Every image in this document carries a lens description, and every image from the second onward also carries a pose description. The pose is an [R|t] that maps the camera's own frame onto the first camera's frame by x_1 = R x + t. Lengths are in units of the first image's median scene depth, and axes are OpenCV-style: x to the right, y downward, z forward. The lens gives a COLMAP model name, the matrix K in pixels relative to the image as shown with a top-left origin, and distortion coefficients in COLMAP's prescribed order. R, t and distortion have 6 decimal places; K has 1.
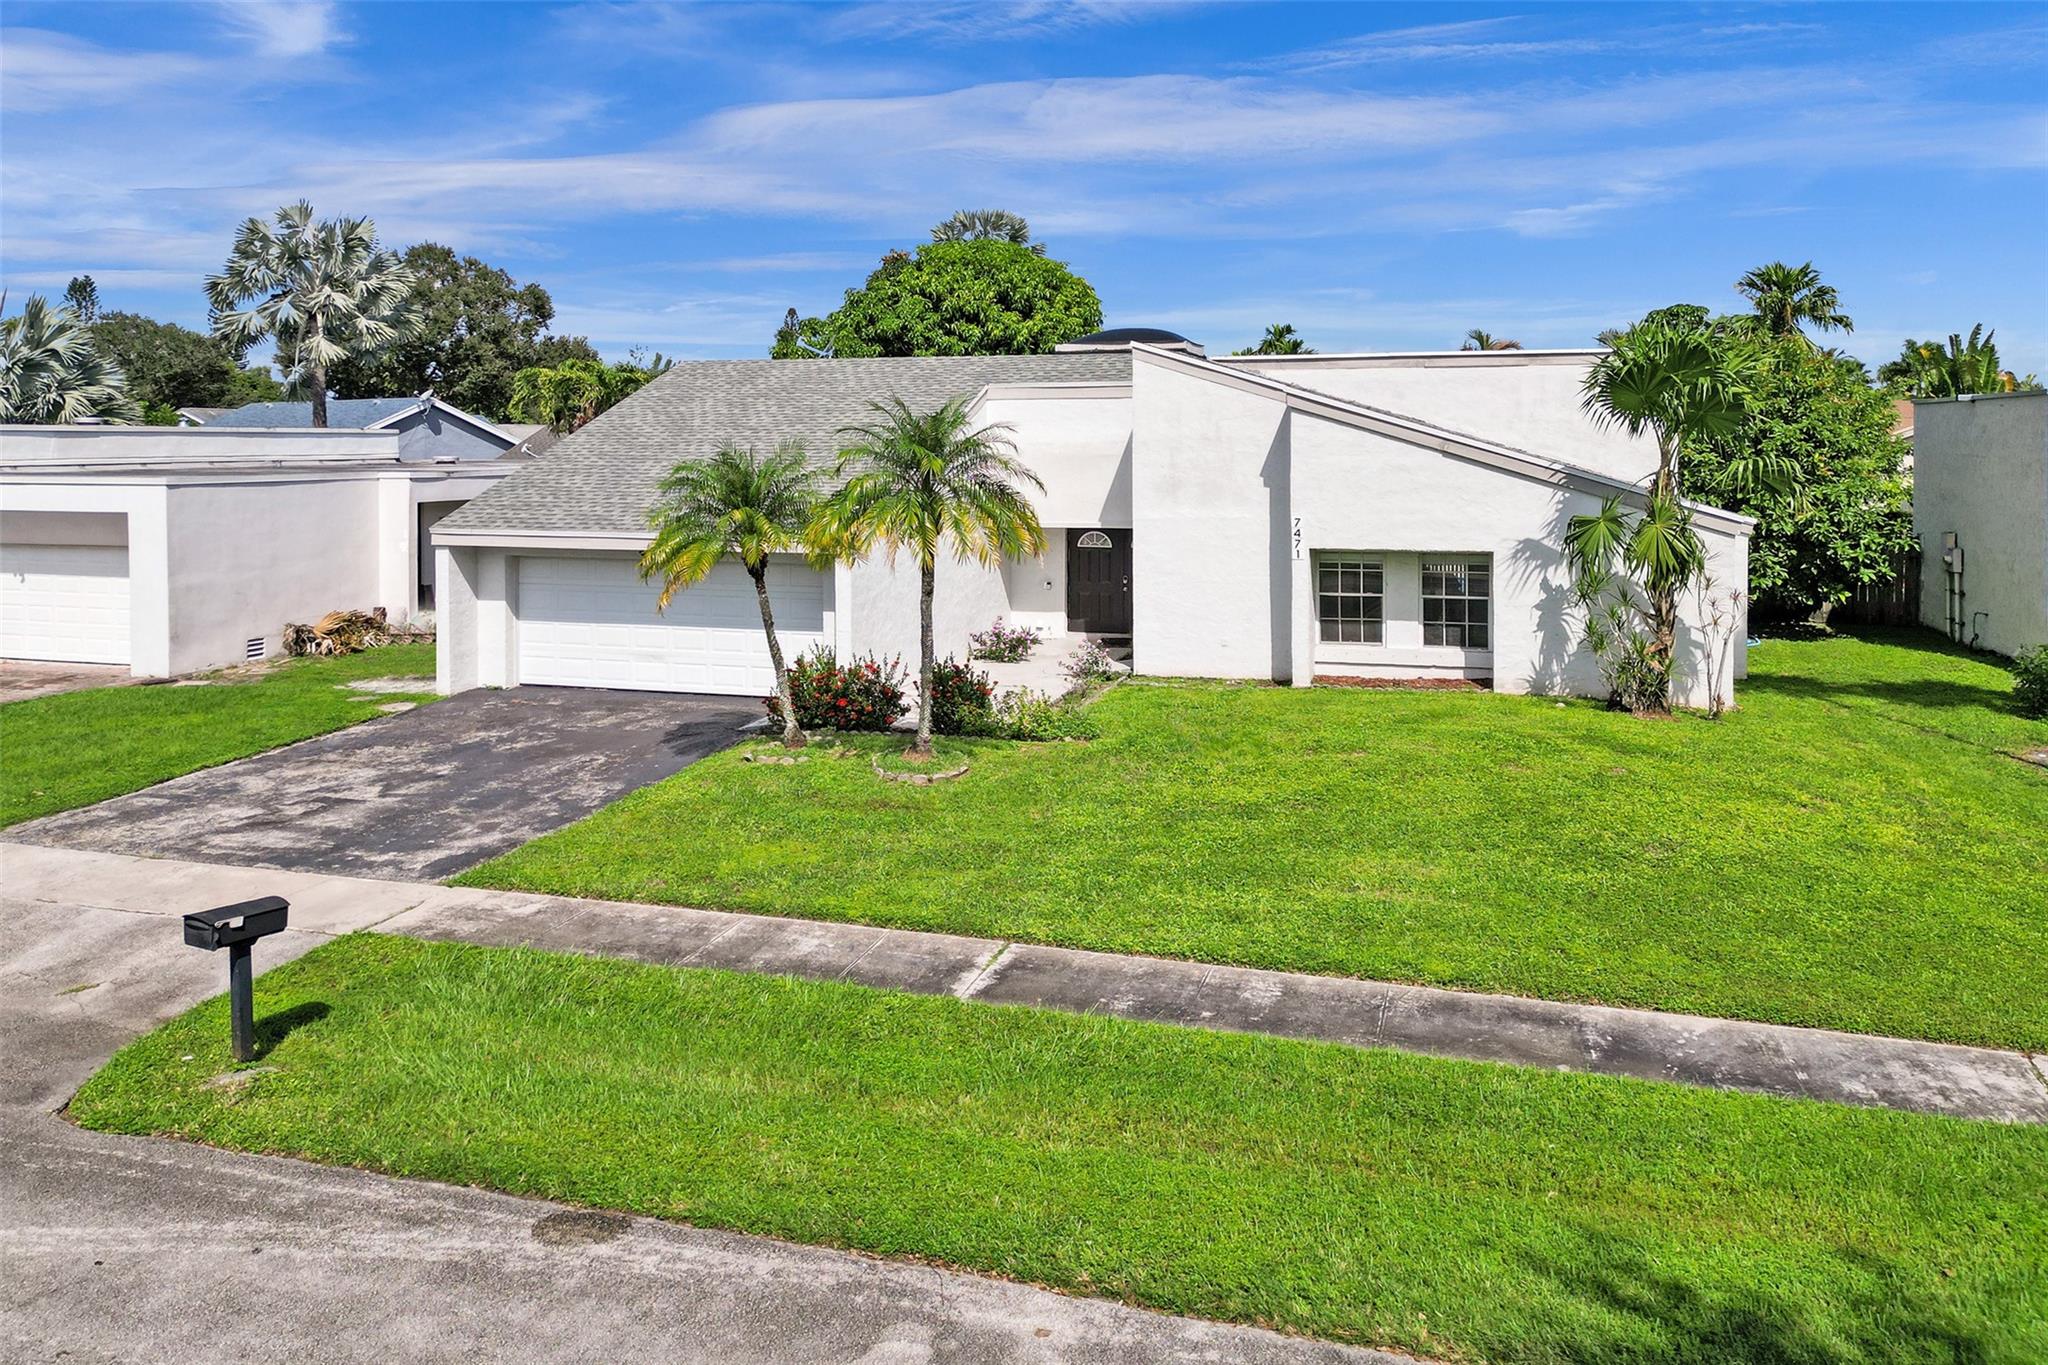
lens RADIAL K [[1335.1, 0, 1023.7], [0, 1335.1, 588.1], [0, 0, 1]] dist [0.070872, -0.056117]
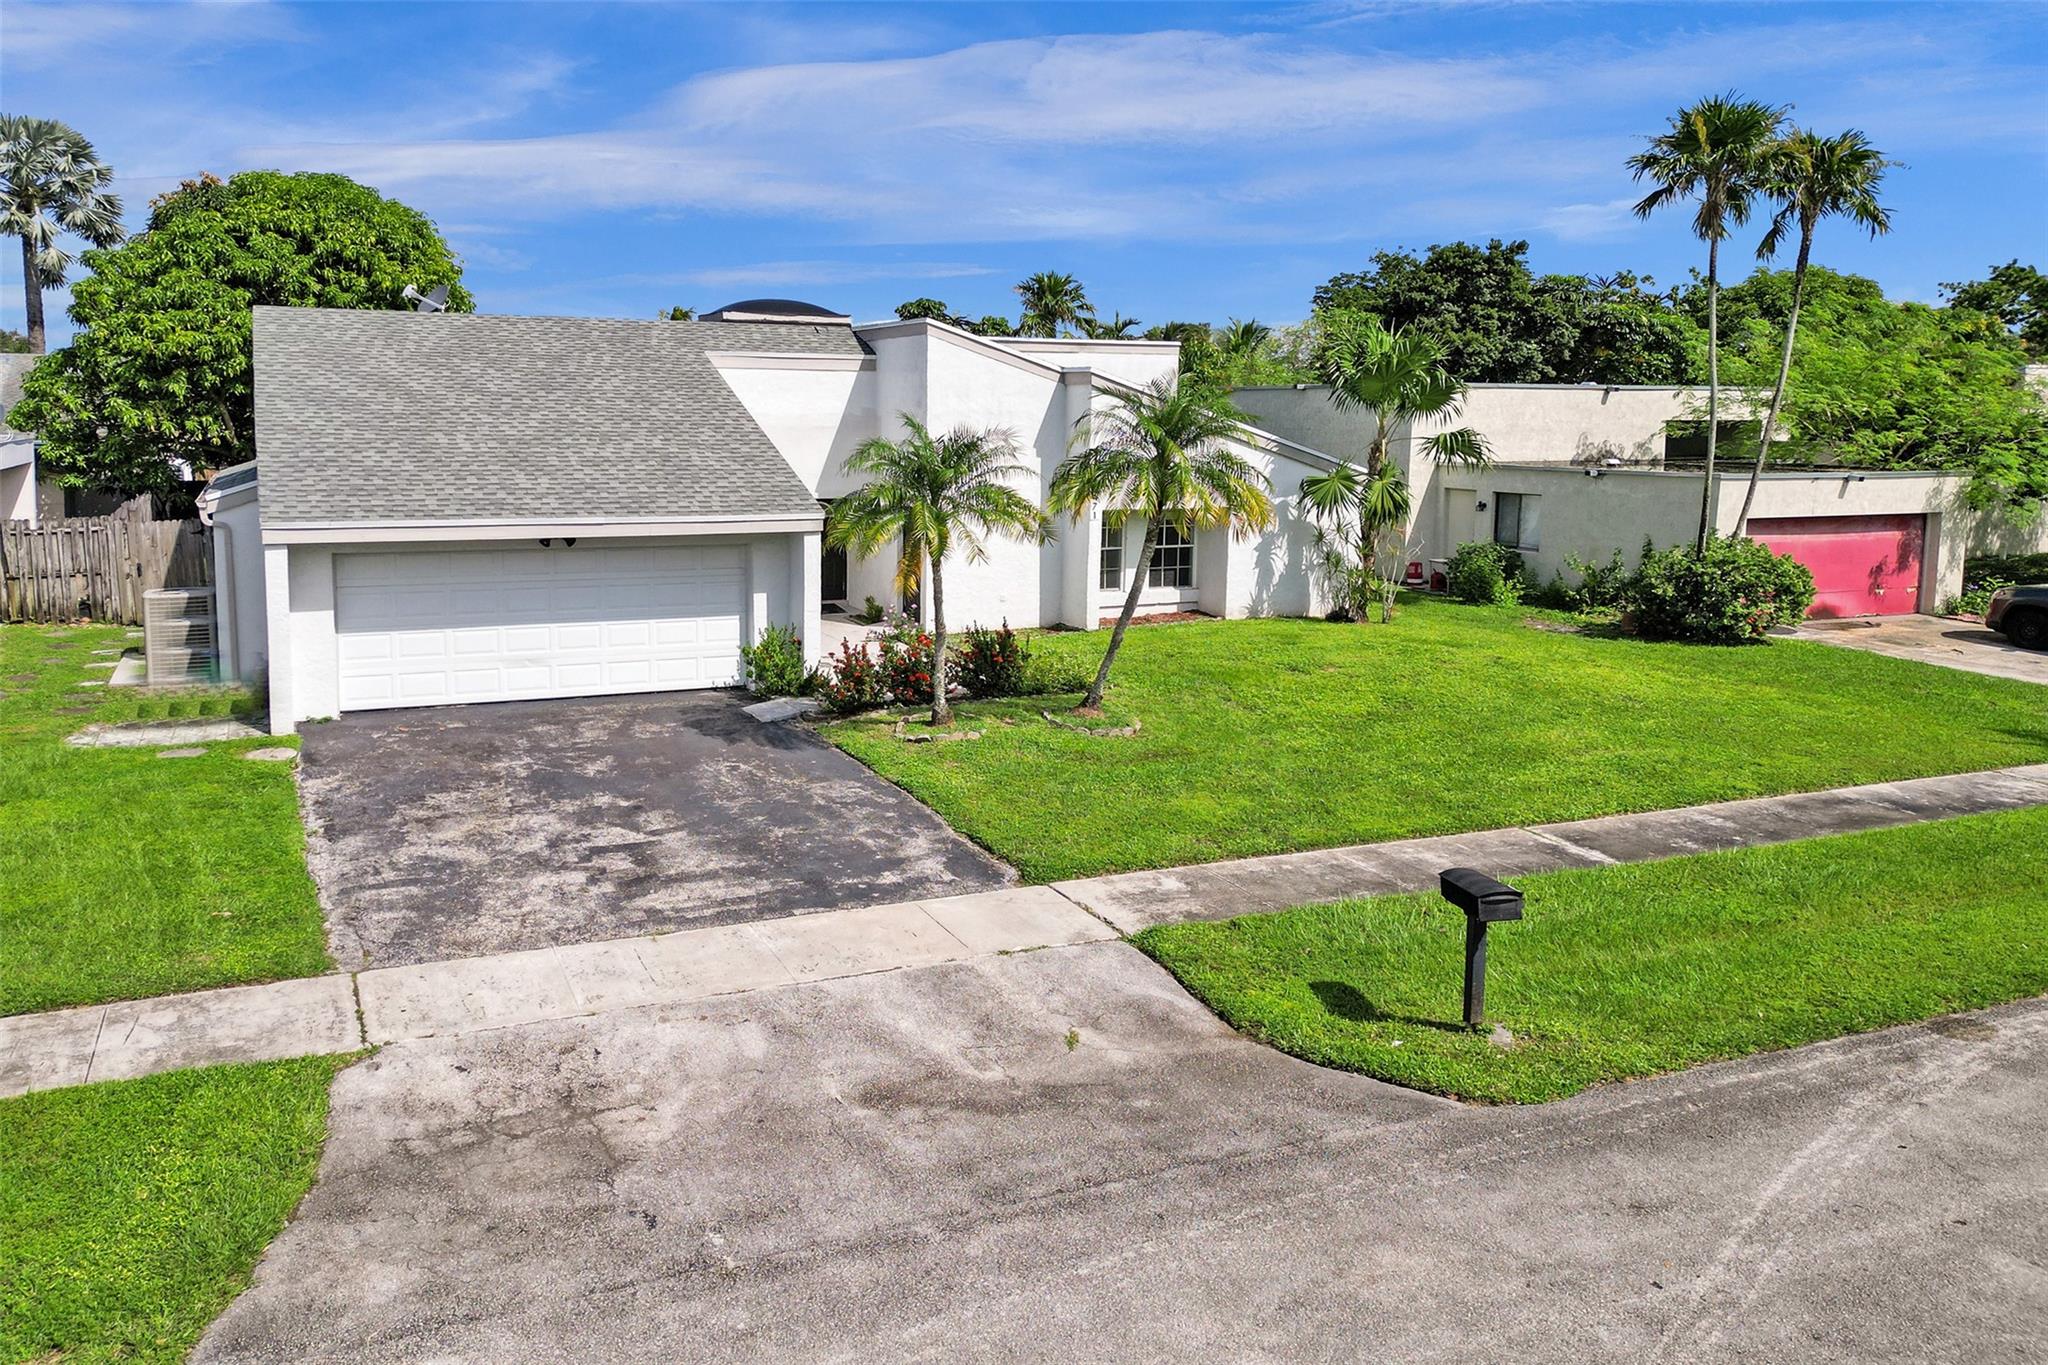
lens RADIAL K [[1235.9, 0, 1018.4], [0, 1235.9, 684.6], [0, 0, 1]] dist [0.062739, -0.053370]
pose [[0.821603, -0.114910, 0.558358, -0.568394], [0.055076, 0.990892, 0.122882, -0.019196], [-0.567393, -0.070208, 0.820449, 0.180217]]
